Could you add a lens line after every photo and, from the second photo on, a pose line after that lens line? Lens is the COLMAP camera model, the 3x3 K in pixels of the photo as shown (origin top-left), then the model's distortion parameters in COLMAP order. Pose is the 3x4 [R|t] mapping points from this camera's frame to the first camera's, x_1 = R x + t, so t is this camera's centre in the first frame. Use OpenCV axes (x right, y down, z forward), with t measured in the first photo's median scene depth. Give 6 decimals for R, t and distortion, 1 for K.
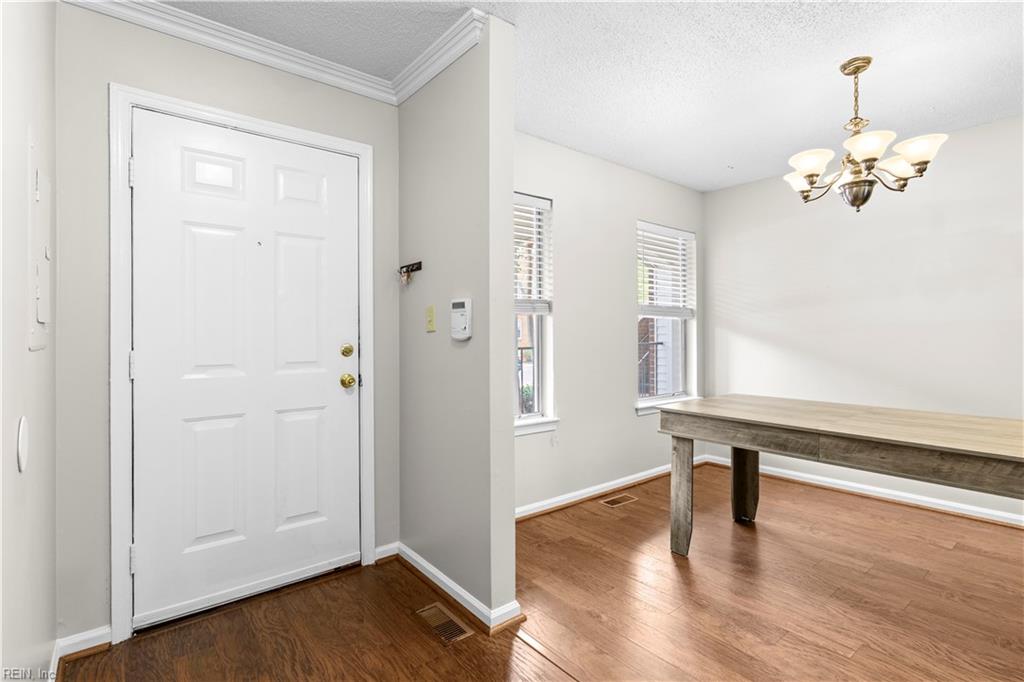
lens RADIAL K [[498.4, 0, 499.4], [0, 498.4, 322.3], [0, 0, 1]] dist [-0.006630, 0.004046]
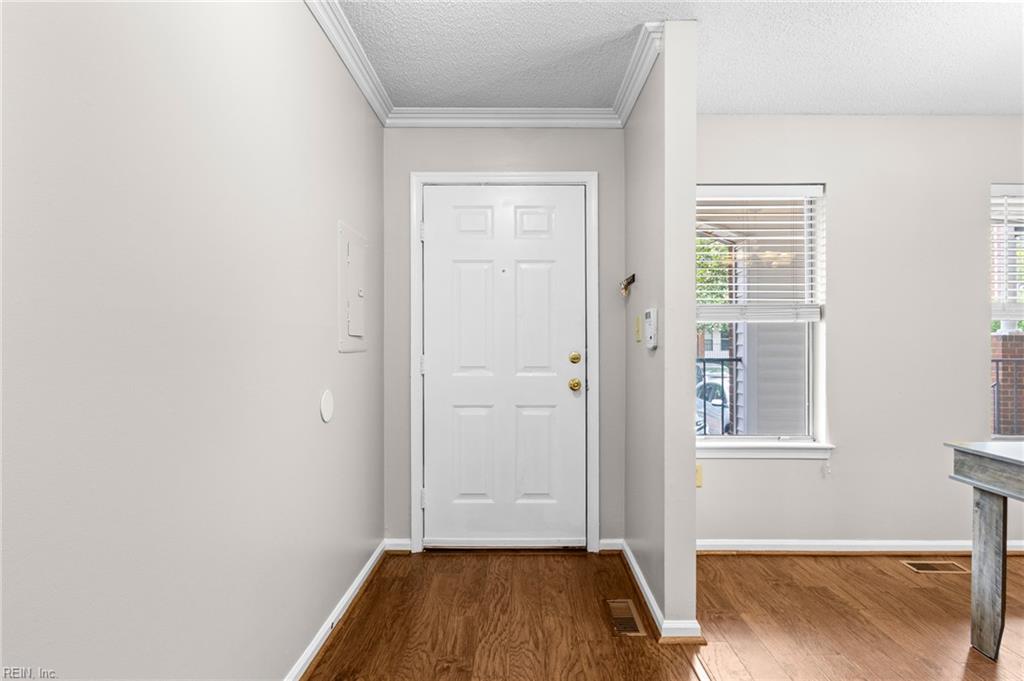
lens RADIAL K [[498.4, 0, 507.2], [0, 498.4, 334.5], [0, 0, 1]] dist [-0.006630, 0.004046]
pose [[0.778293, -0.009811, -0.627825, 0.288677], [0.011316, 0.999935, -0.001598, 0.003230], [0.627799, -0.005861, 0.778353, 0.021897]]
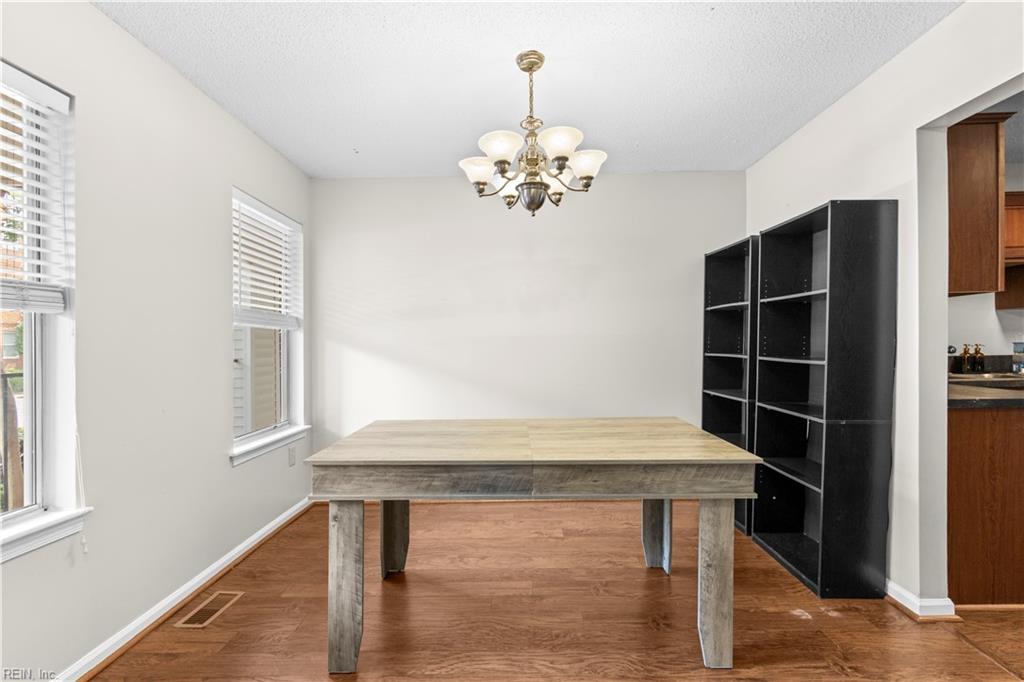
lens RADIAL K [[471.9, 0, 515.9], [0, 471.9, 341.6], [0, 0, 1]] dist [0.002336, 0.001303]
pose [[0.613079, 0.004018, 0.790012, -0.003197], [-0.009726, 0.999950, 0.002462, 0.011842], [-0.789962, -0.009193, 0.613087, 0.434653]]
